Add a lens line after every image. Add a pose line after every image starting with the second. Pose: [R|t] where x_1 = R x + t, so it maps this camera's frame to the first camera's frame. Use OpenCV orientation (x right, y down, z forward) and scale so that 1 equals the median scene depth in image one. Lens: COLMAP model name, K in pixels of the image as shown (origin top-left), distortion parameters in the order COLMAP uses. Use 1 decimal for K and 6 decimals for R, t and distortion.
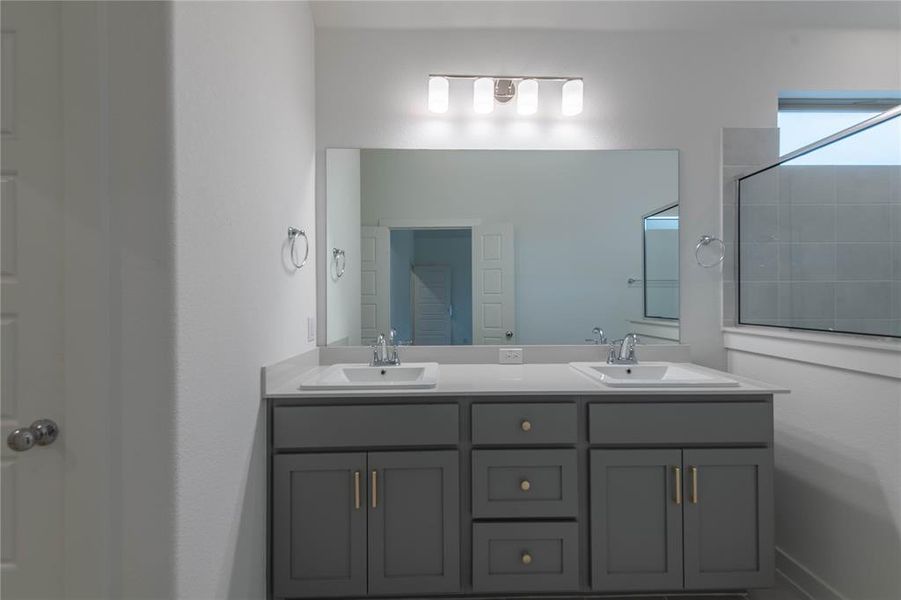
lens RADIAL K [[352.7, 0, 450.5], [0, 352.7, 300.0], [0, 0, 1]] dist [0.002576, -0.000088]
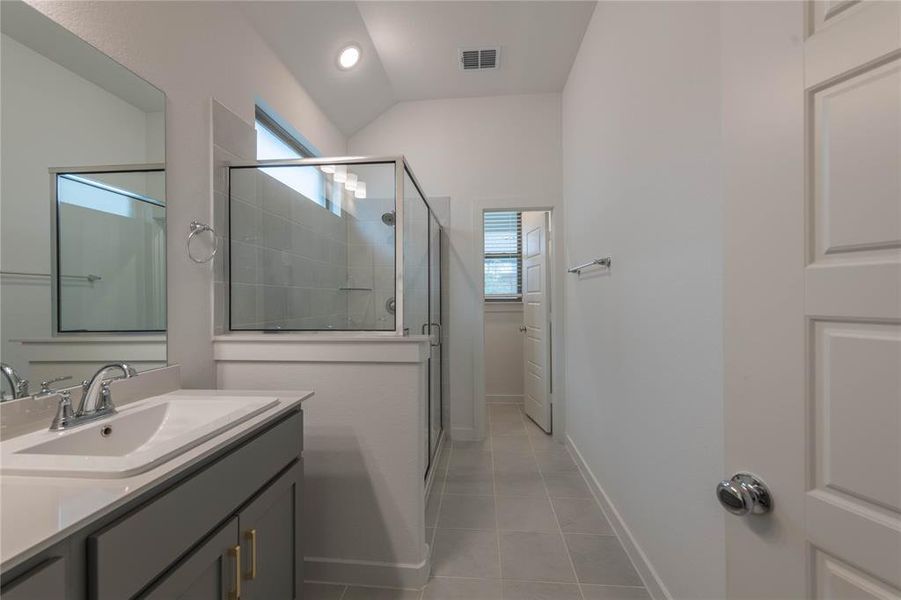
lens RADIAL K [[352.7, 0, 450.5], [0, 352.7, 300.0], [0, 0, 1]] dist [0.002576, -0.000088]
pose [[0.112685, 0.002891, 0.993627, 0.003212], [0.011590, 0.999924, -0.004224, 0.001165], [-0.993563, 0.011992, 0.112643, 0.351060]]
